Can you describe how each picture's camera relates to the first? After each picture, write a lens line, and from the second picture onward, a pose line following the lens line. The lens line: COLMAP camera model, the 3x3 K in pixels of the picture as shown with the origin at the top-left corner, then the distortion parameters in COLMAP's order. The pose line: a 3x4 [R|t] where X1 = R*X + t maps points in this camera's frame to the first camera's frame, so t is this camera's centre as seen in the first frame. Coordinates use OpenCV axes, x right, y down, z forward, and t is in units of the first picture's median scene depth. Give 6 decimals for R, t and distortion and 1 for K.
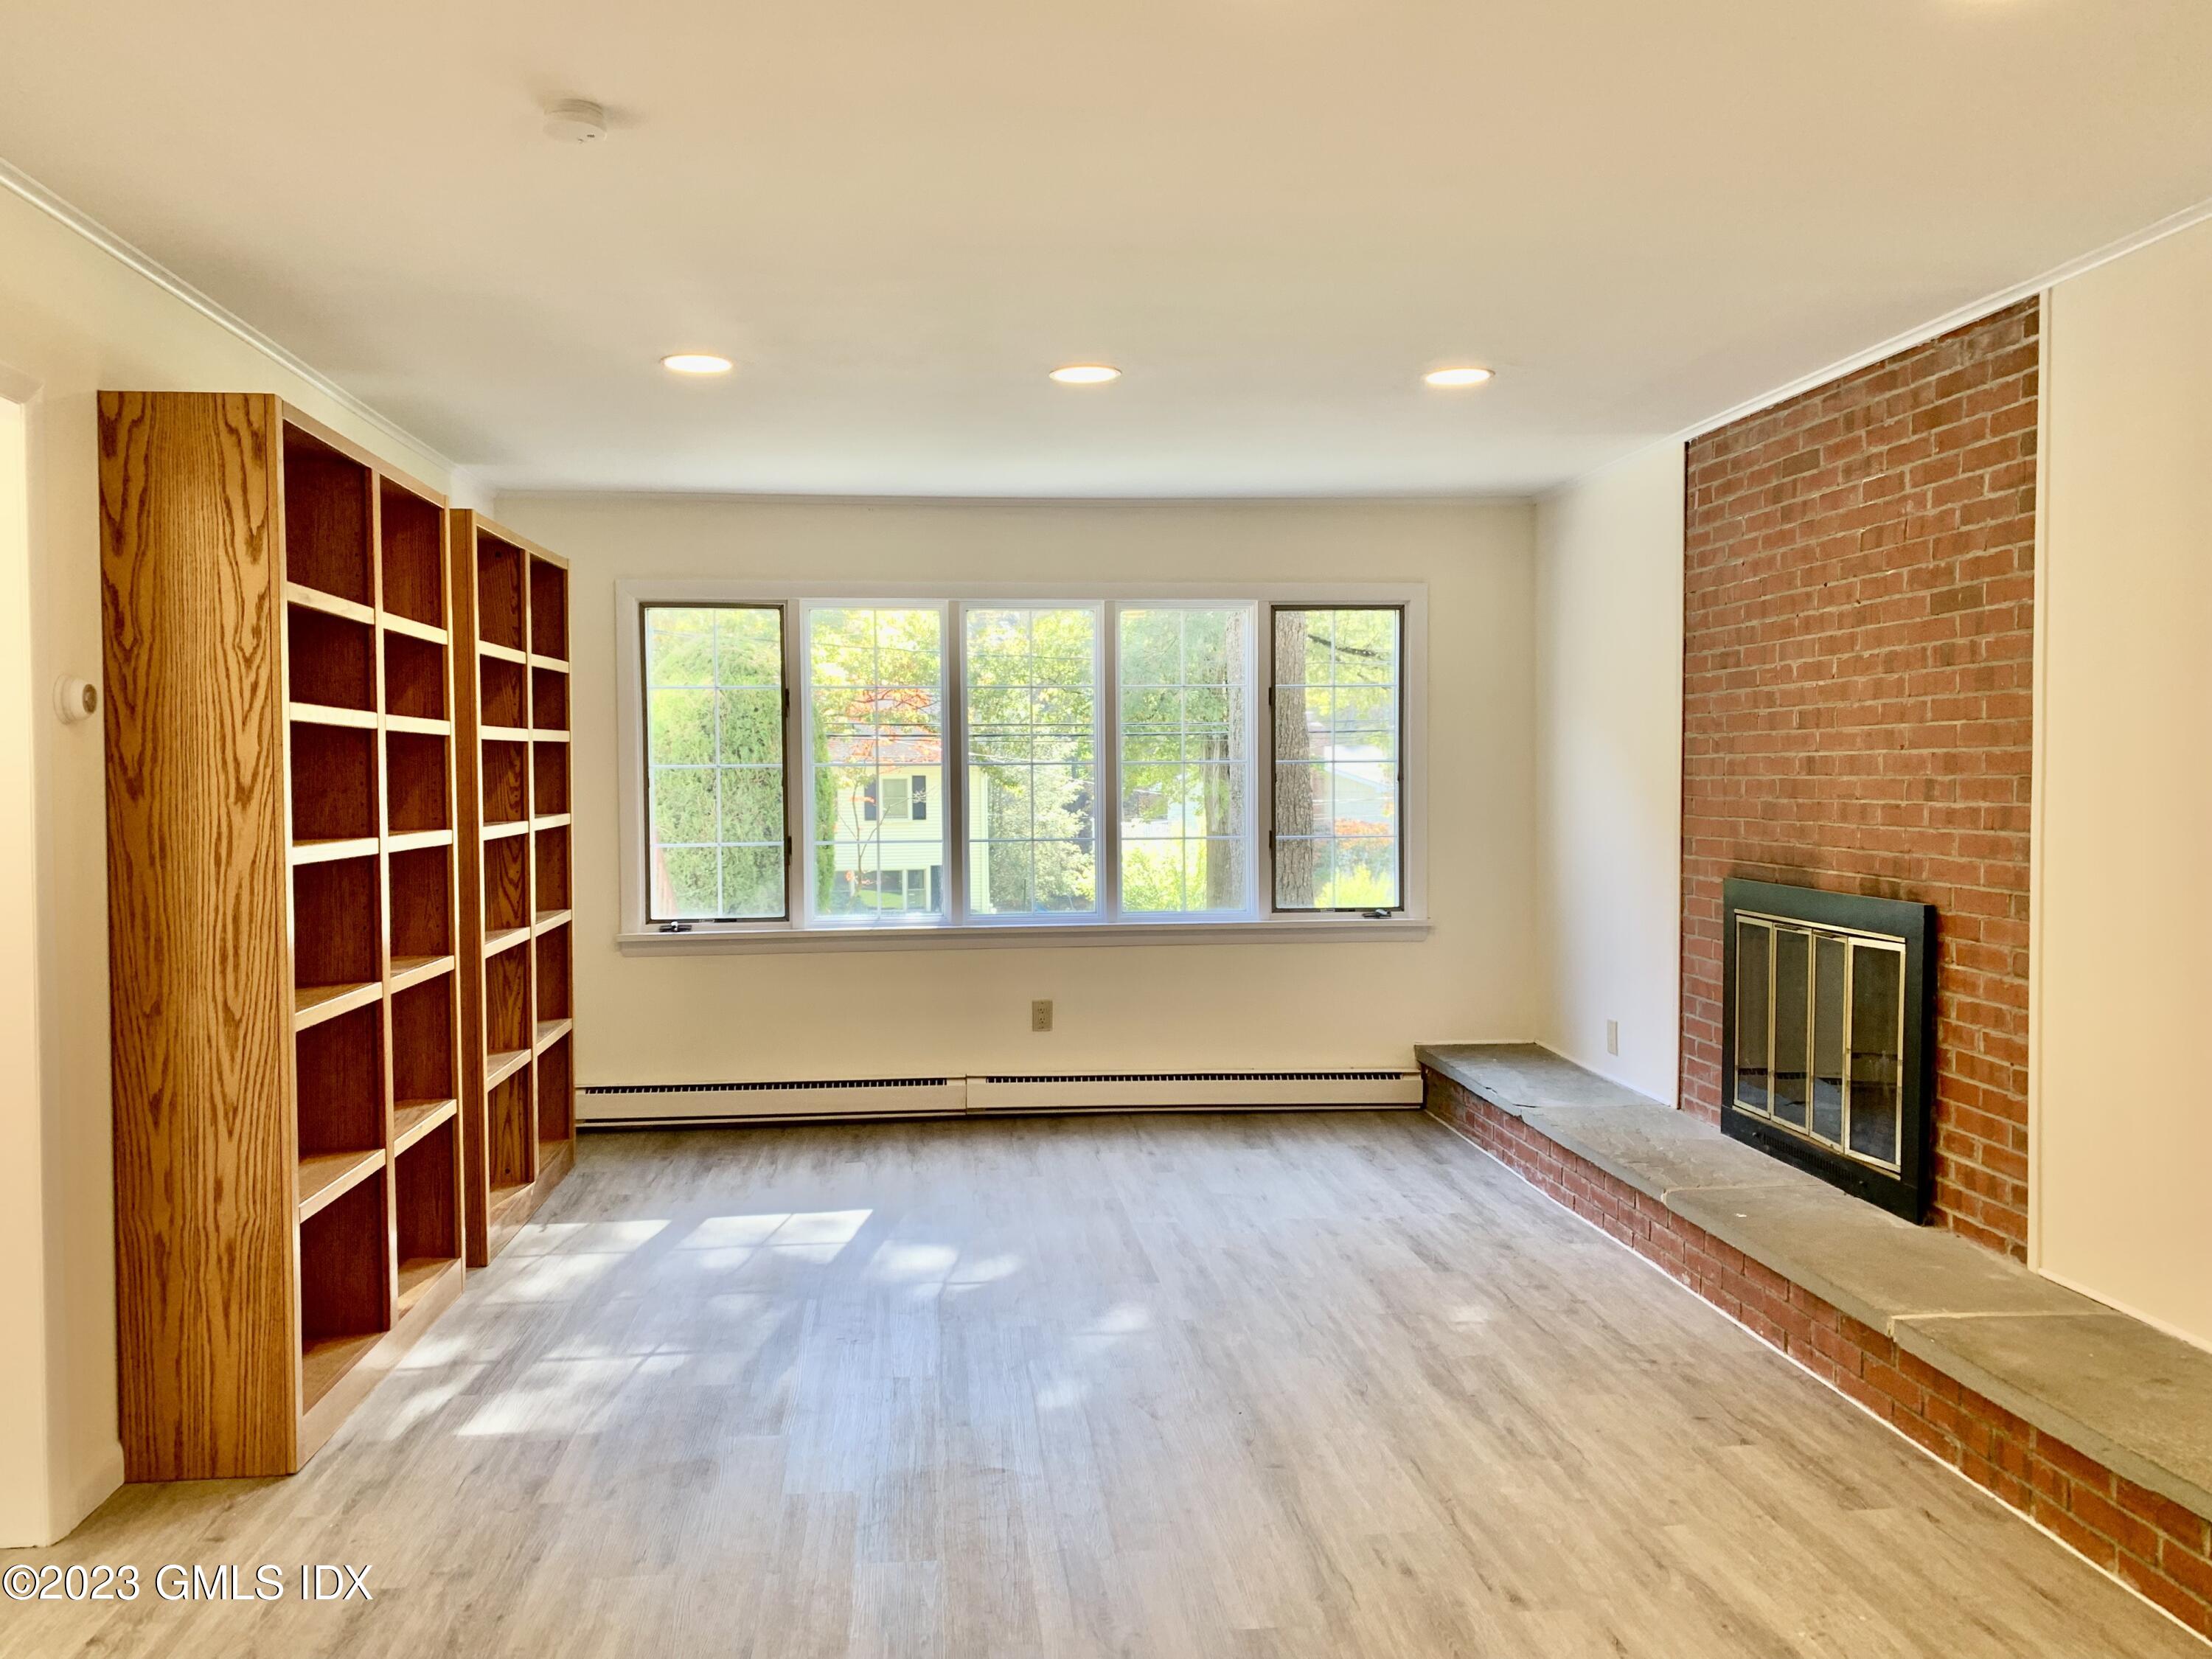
lens RADIAL K [[1680.5, 0, 1094.5], [0, 1680.5, 819.2], [0, 0, 1]] dist [0.041285, -0.034077]
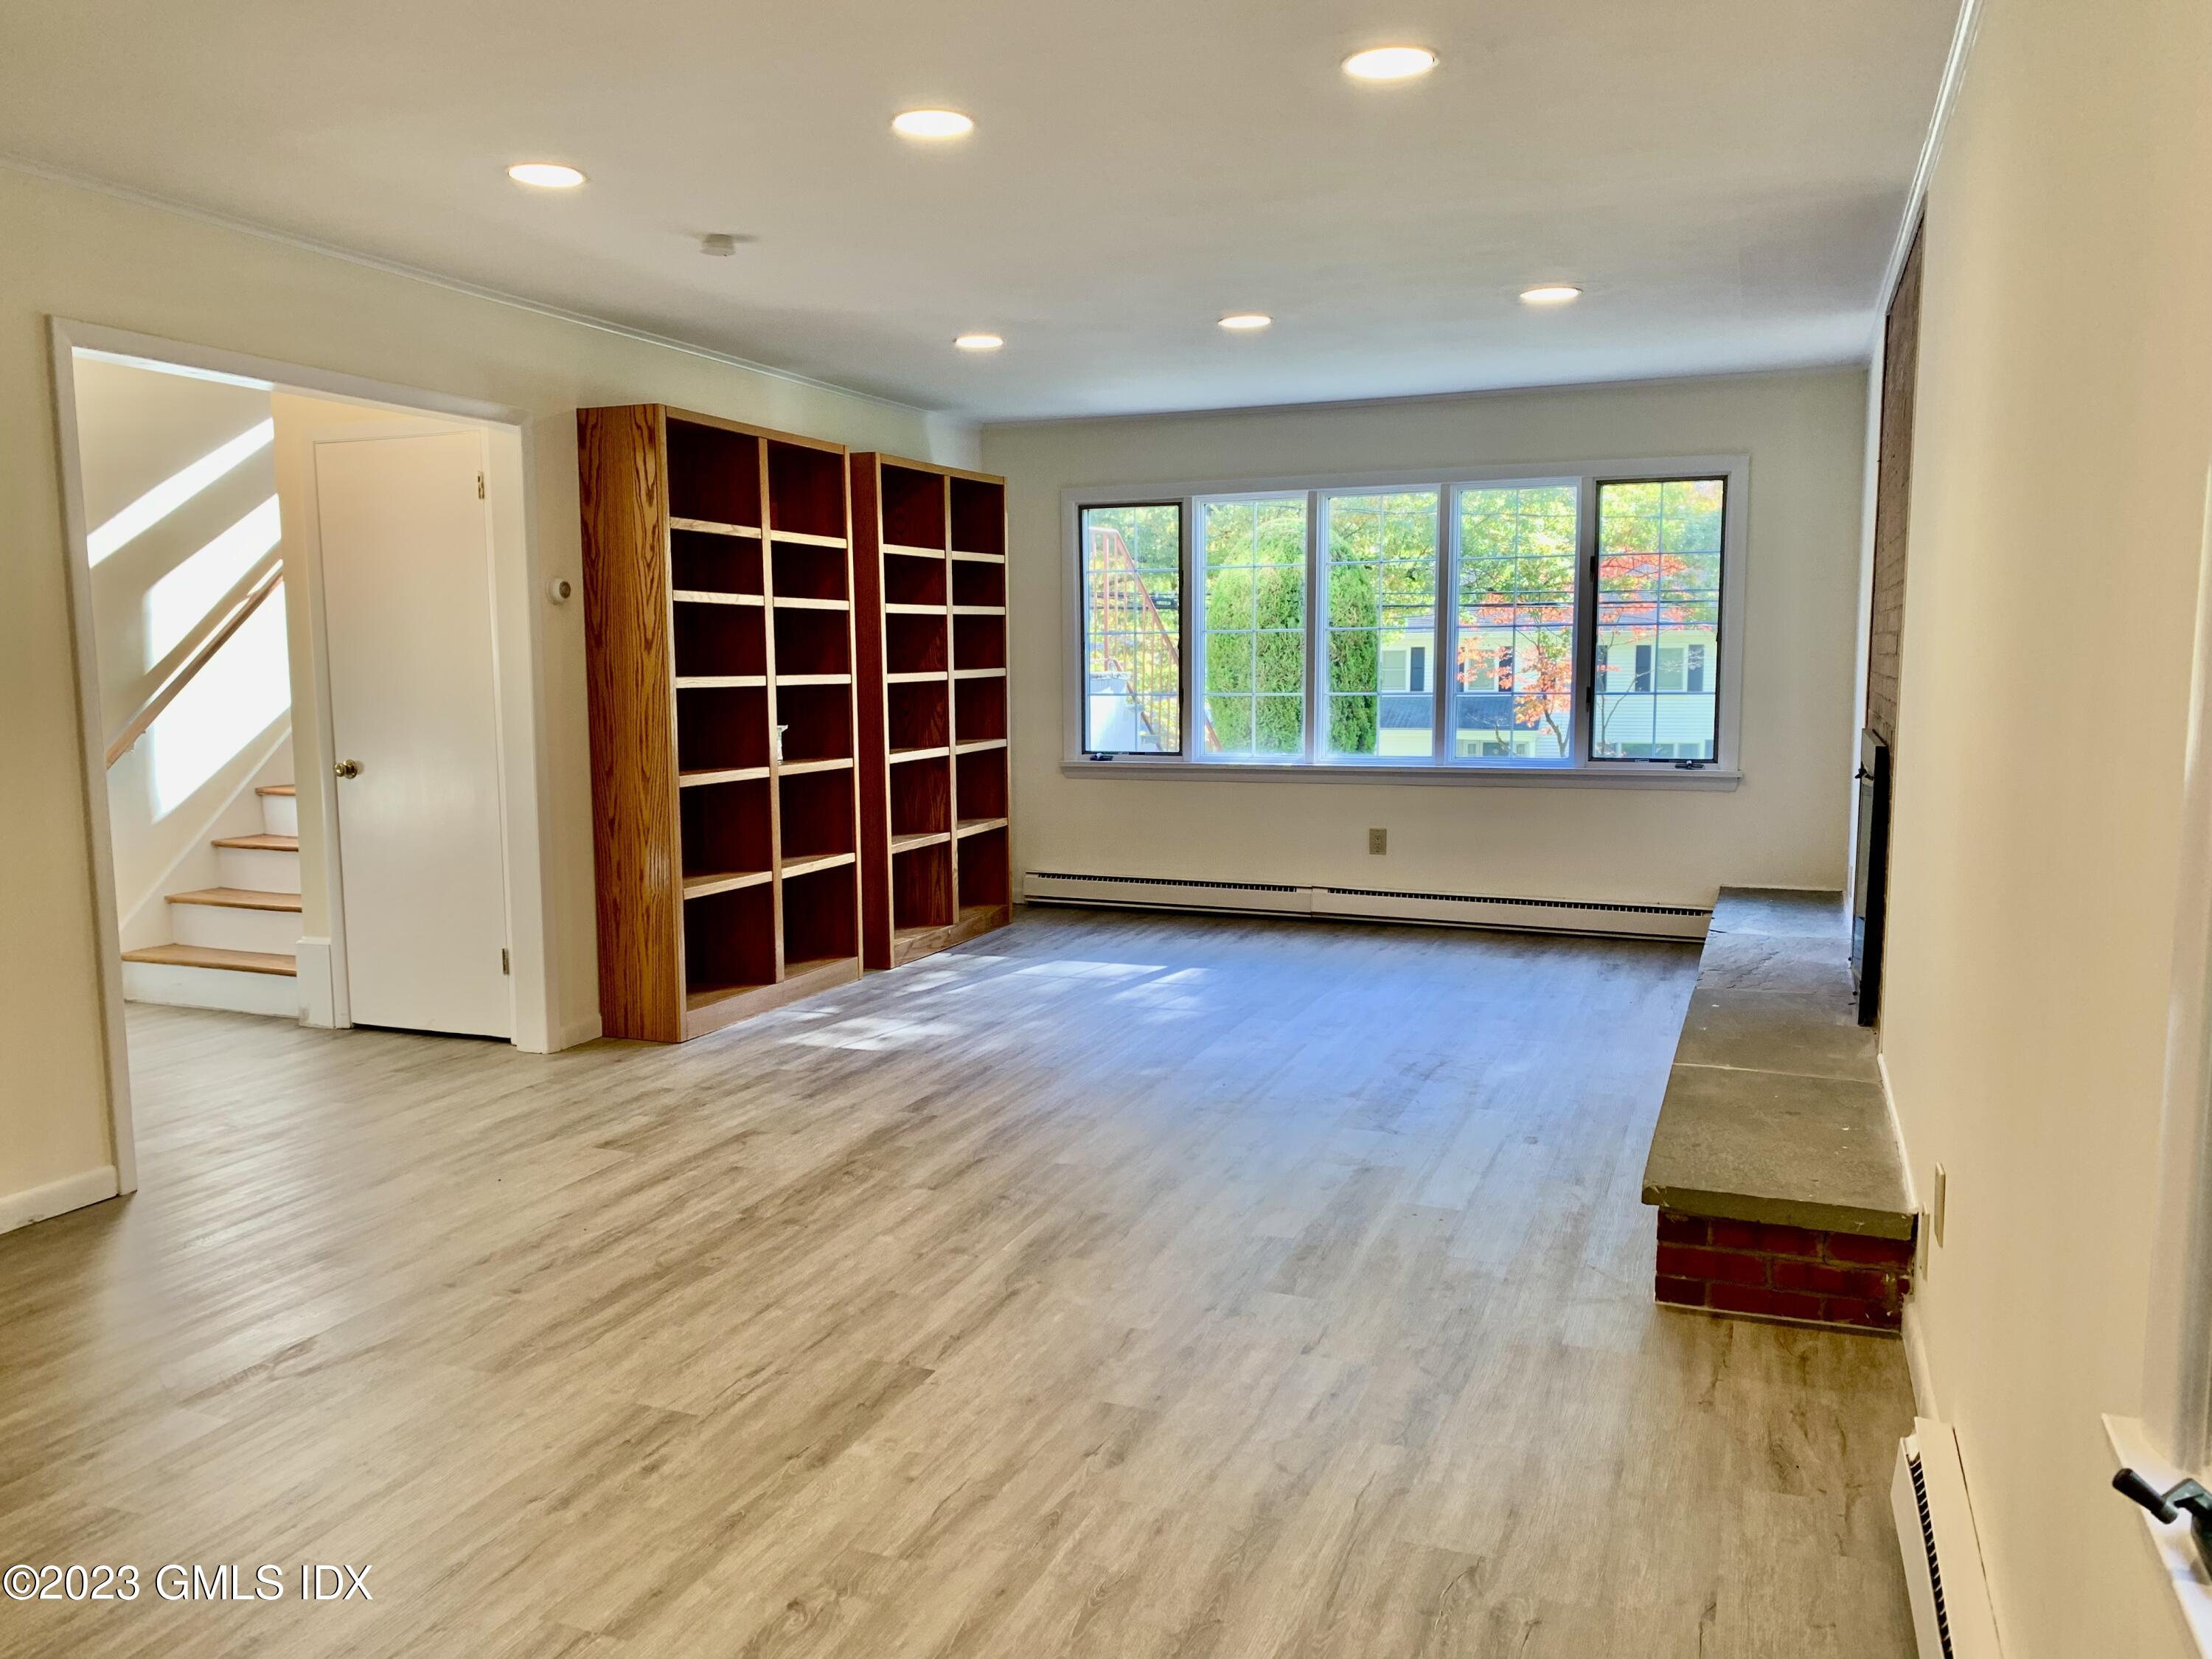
lens RADIAL K [[1680.5, 0, 1099.7], [0, 1680.5, 845.5], [0, 0, 1]] dist [0.041285, -0.034077]
pose [[0.885219, 0.052980, -0.462148, 0.592662], [-0.011513, 0.995684, 0.092090, 0.021021], [0.465032, -0.076199, 0.882008, -0.253433]]
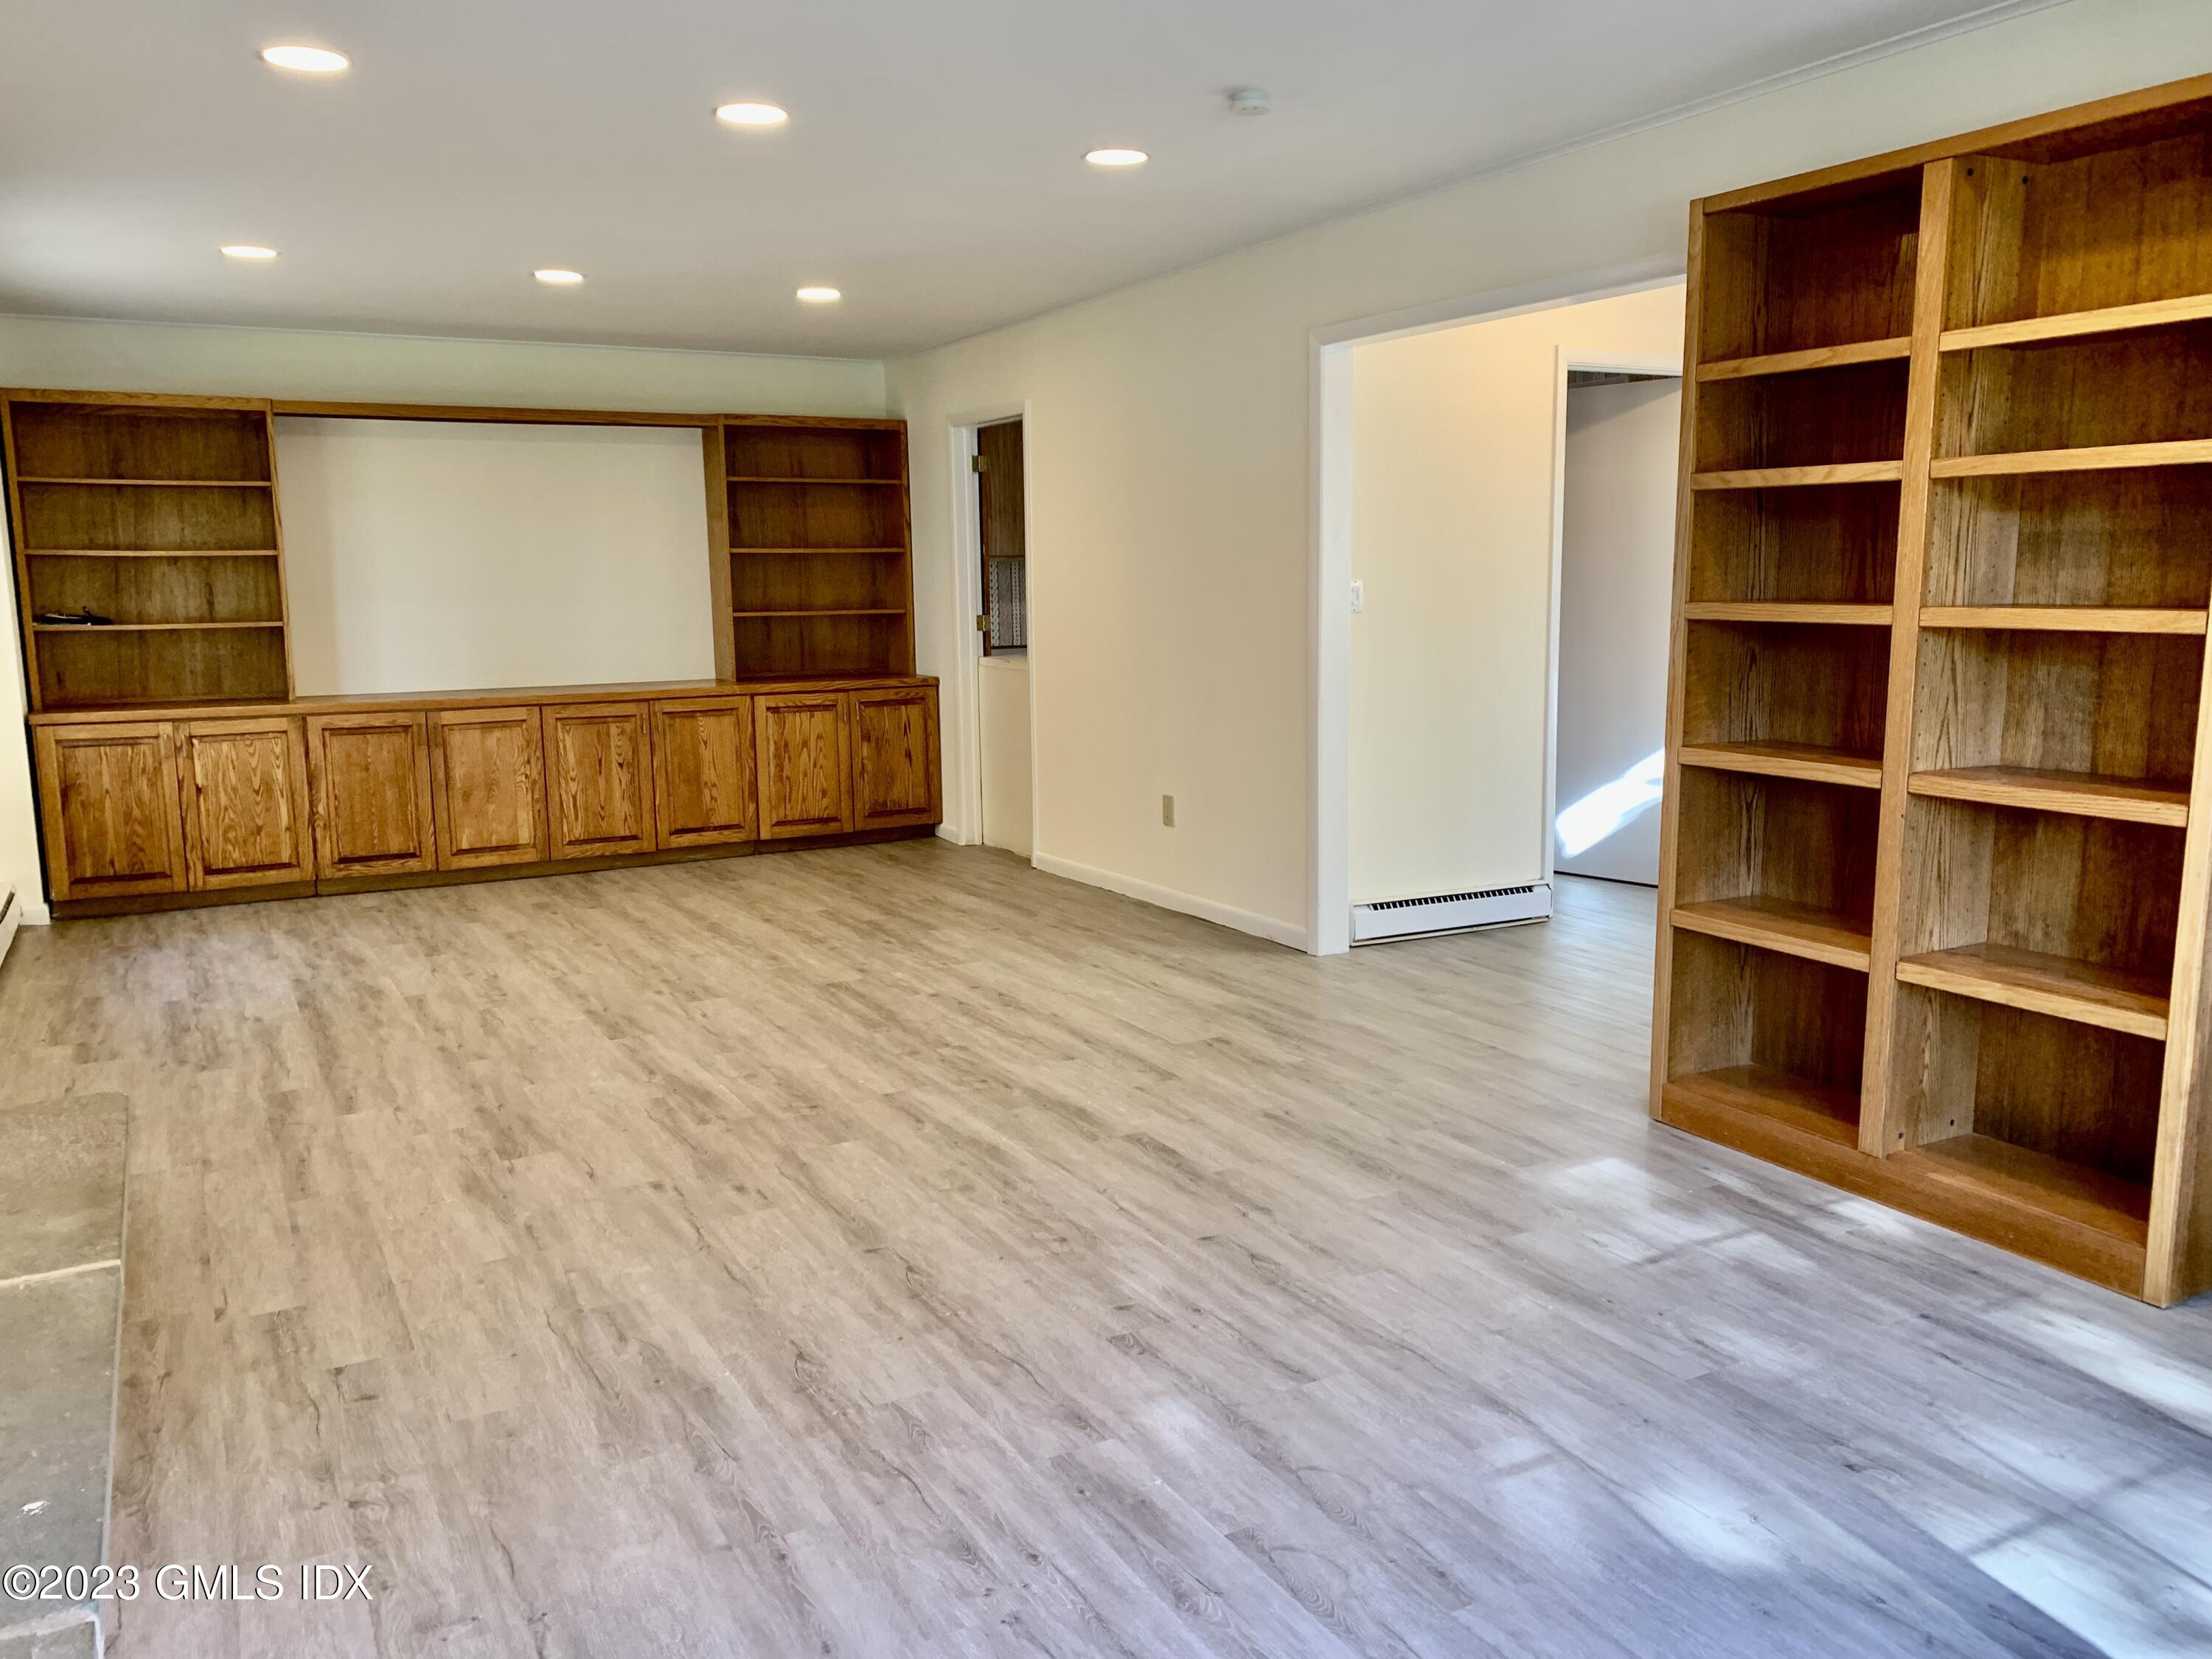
lens RADIAL K [[1680.5, 0, 1111.7], [0, 1680.5, 832.7], [0, 0, 1]] dist [0.041285, -0.034077]
pose [[-0.918126, 0.083272, -0.387441, 0.298866], [0.009219, 0.981897, 0.189191, -0.044891], [0.396181, 0.170129, -0.902273, 1.663606]]
